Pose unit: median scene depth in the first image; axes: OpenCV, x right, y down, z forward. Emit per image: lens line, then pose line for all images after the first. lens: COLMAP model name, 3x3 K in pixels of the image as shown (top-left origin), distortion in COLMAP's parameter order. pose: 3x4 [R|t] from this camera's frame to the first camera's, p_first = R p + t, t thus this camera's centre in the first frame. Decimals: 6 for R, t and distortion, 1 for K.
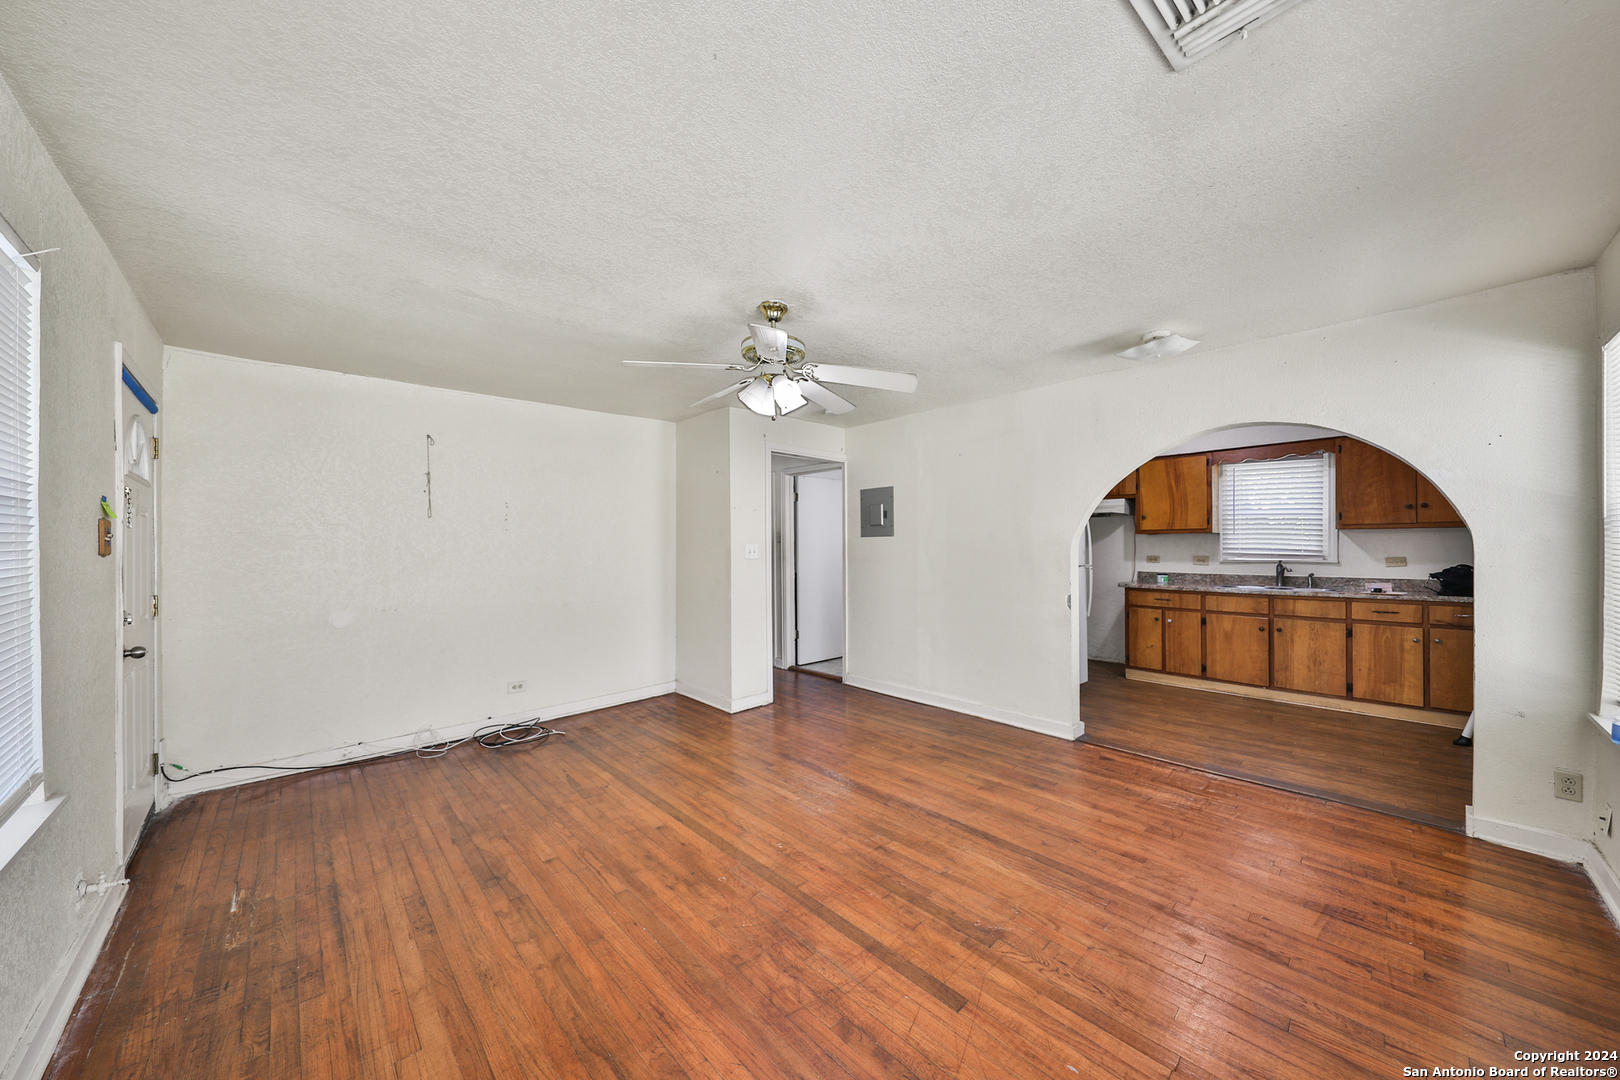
lens RADIAL K [[558.1, 0, 821.0], [0, 558.1, 543.0], [0, 0, 1]] dist [0.007241, -0.003474]
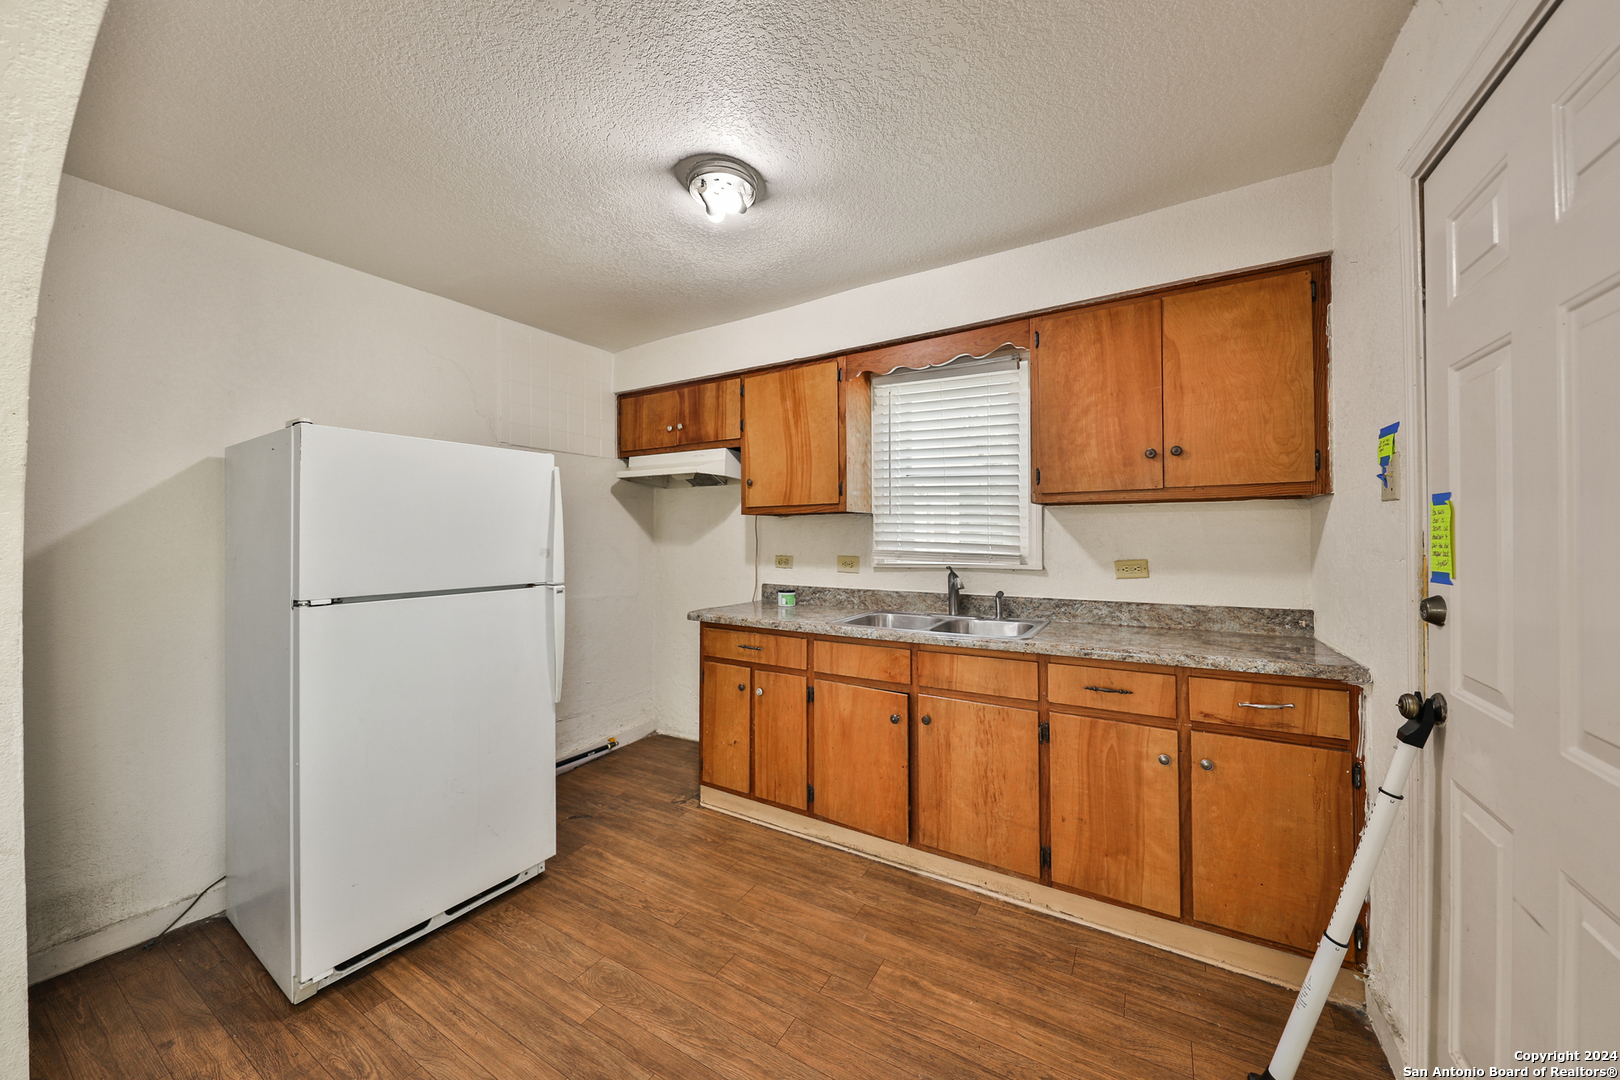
lens RADIAL K [[558.1, 0, 827.0], [0, 558.1, 530.7], [0, 0, 1]] dist [0.007241, -0.003474]
pose [[0.962236, -0.001621, 0.272211, 0.574592], [0.003679, 0.999968, -0.007049, 0.002743], [-0.272191, 0.007784, 0.962212, 0.541728]]
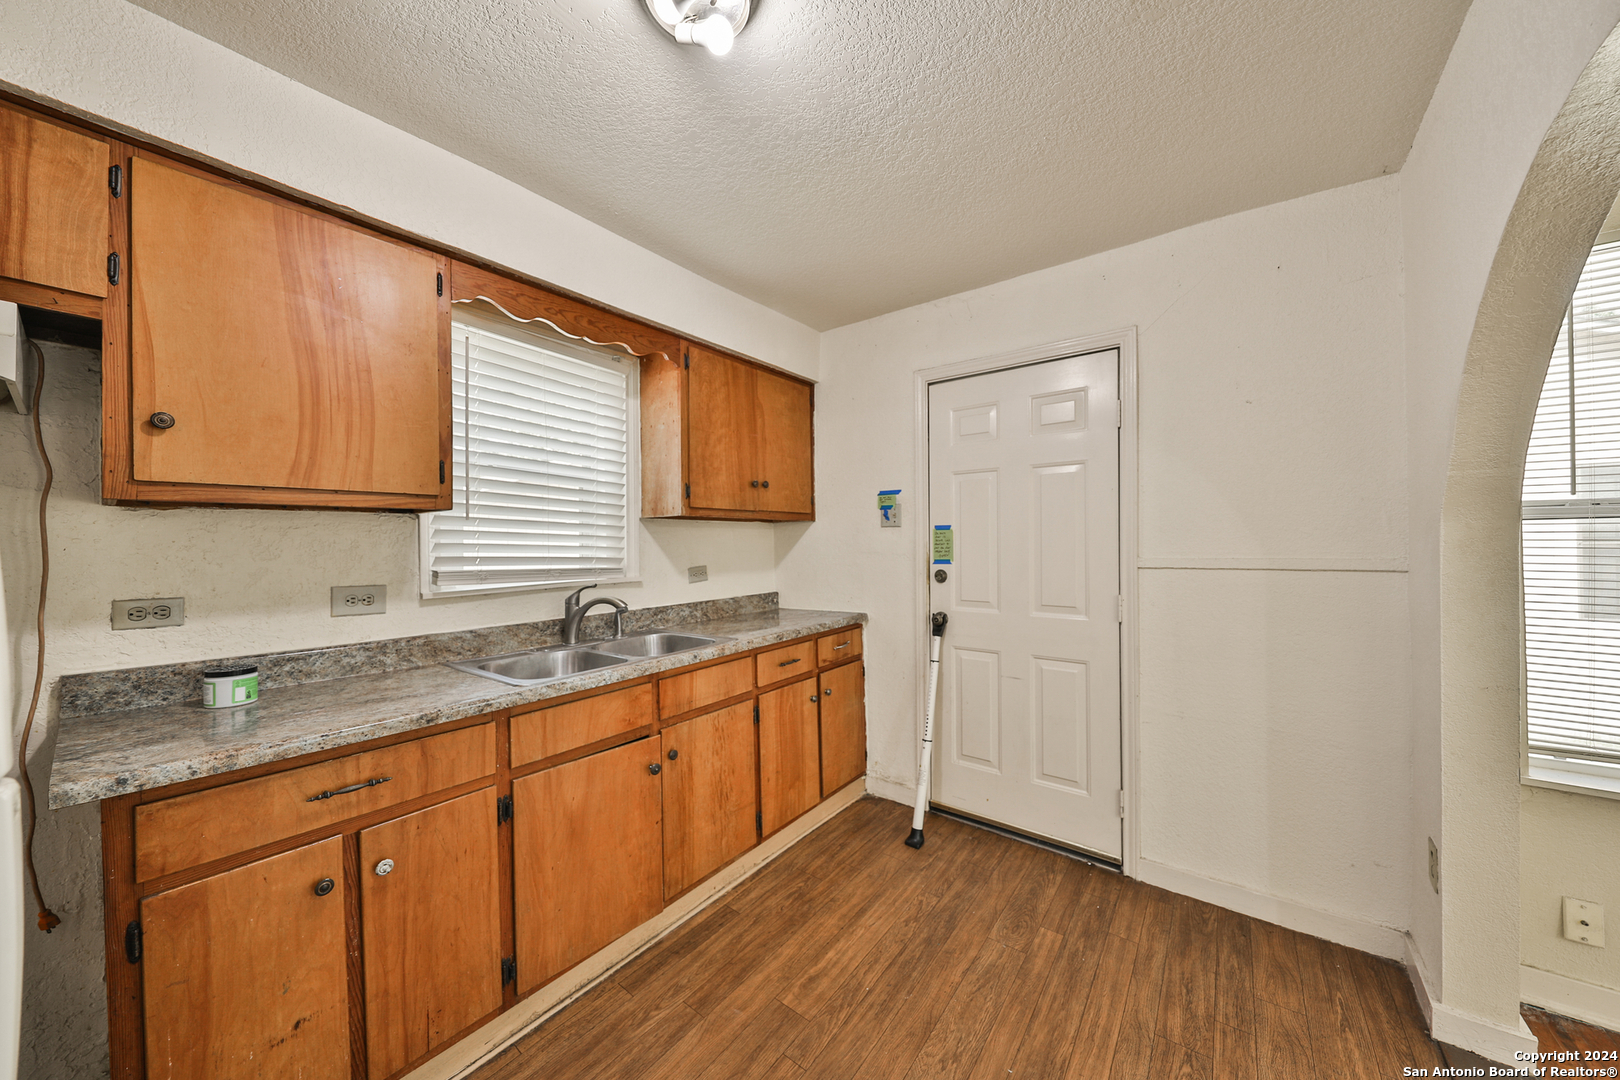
lens RADIAL K [[558.1, 0, 796.1], [0, 558.1, 538.8], [0, 0, 1]] dist [0.007241, -0.003474]
pose [[-0.140742, 0.007032, 0.990021, 0.376225], [0.009468, 0.999939, -0.005757, 0.001214], [-0.990001, 0.008563, -0.140800, 0.900987]]
